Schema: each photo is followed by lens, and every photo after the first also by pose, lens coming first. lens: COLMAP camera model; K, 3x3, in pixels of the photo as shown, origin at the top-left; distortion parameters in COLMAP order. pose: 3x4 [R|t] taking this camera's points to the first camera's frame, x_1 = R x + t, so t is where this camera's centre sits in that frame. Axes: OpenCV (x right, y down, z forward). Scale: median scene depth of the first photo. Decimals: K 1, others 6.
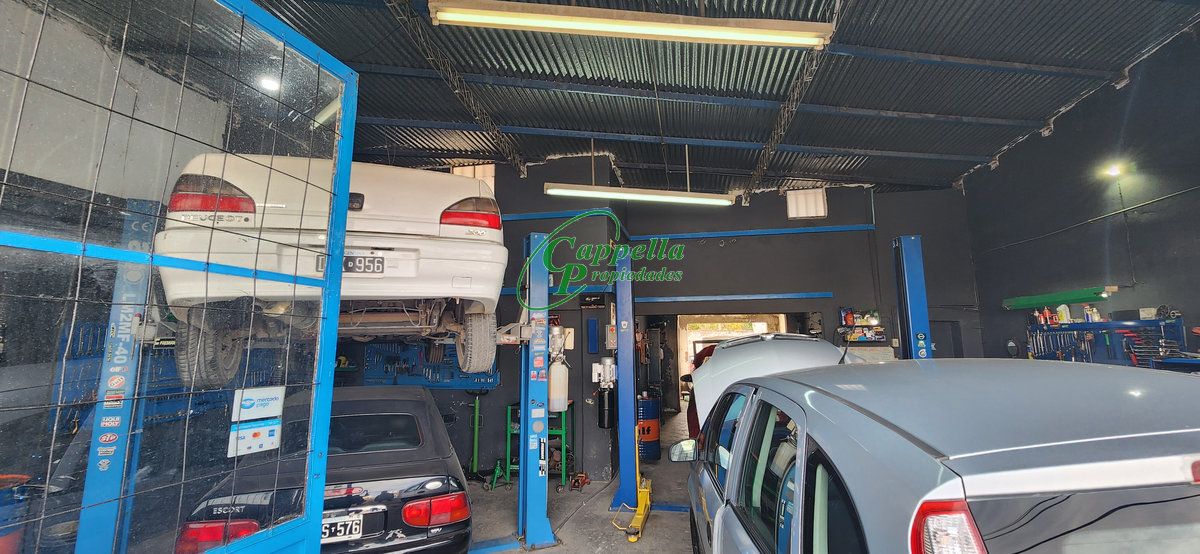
lens RADIAL K [[482.6, 0, 600.0], [0, 482.6, 277.0], [0, 0, 1]] dist [-0.000335, -0.000023]
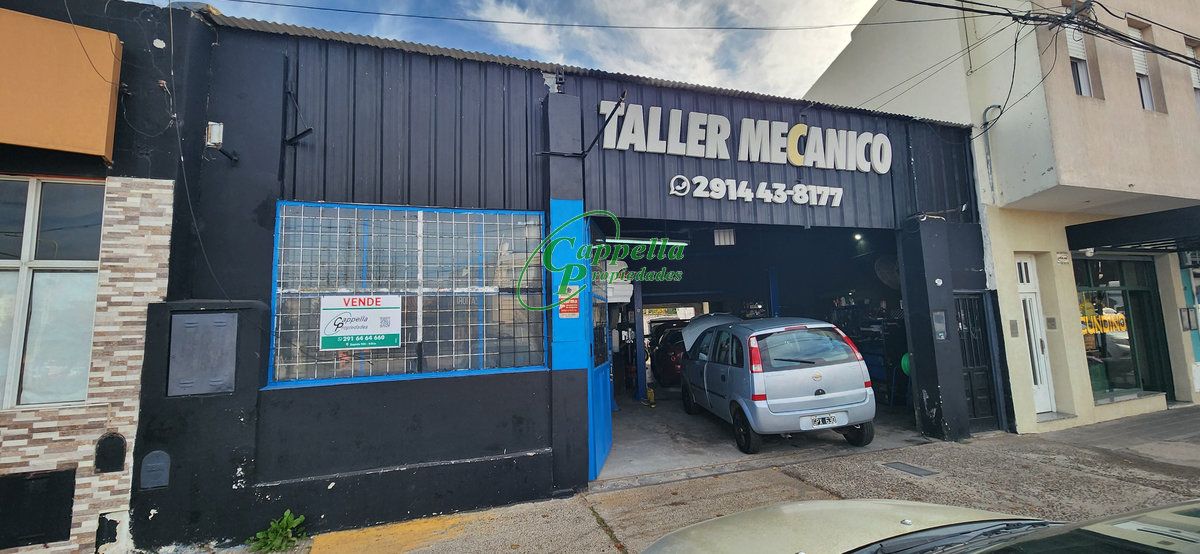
lens RADIAL K [[482.6, 0, 600.0], [0, 482.6, 277.0], [0, 0, 1]] dist [-0.000335, -0.000023]
pose [[0.986148, -0.006759, 0.165729, -0.409228], [0.001986, 0.999579, 0.028950, -0.090715], [-0.165855, -0.028220, 0.985746, -0.863592]]
